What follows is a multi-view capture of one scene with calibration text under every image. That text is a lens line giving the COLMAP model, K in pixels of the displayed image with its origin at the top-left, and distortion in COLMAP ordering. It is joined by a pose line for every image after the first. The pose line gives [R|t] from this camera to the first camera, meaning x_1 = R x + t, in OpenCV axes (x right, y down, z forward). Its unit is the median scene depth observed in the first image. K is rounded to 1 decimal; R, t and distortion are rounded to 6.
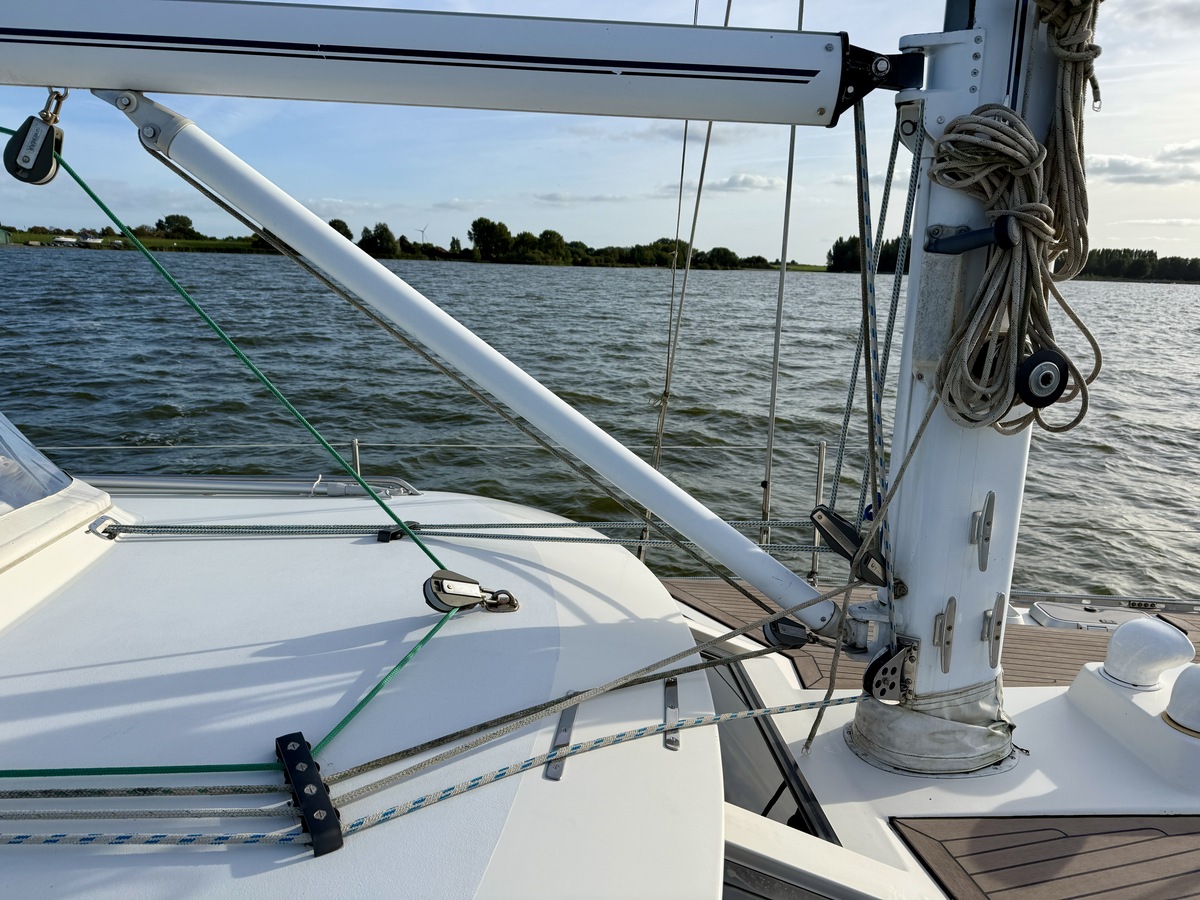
lens RADIAL K [[841.6, 0, 604.0], [0, 841.6, 447.3], [0, 0, 1]] dist [0.036042, -0.031762]
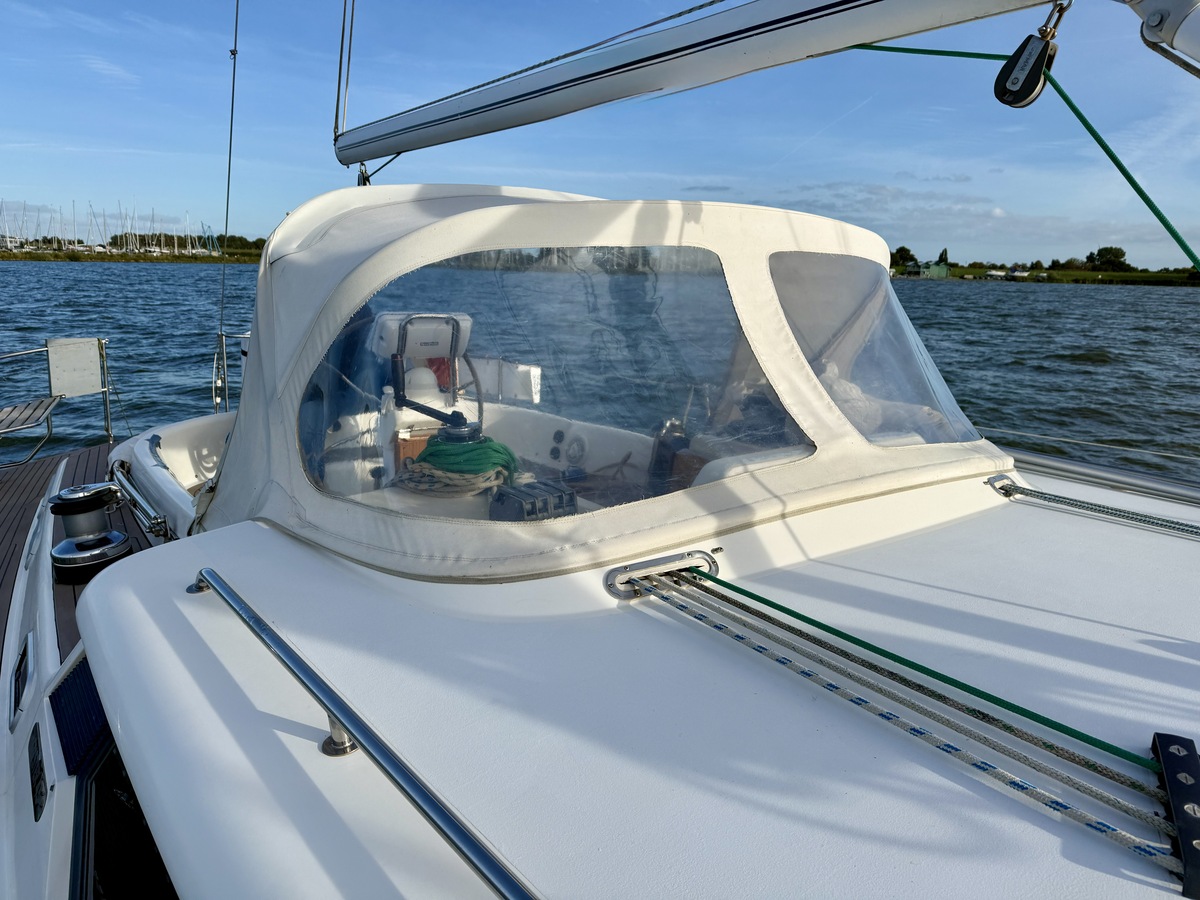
lens RADIAL K [[841.6, 0, 599.0], [0, 841.6, 450.5], [0, 0, 1]] dist [0.036042, -0.031762]
pose [[0.532760, 0.160806, -0.830848, -0.046501], [-0.189870, 0.979464, 0.067820, 0.108709], [0.824691, 0.121621, 0.552351, 0.106597]]
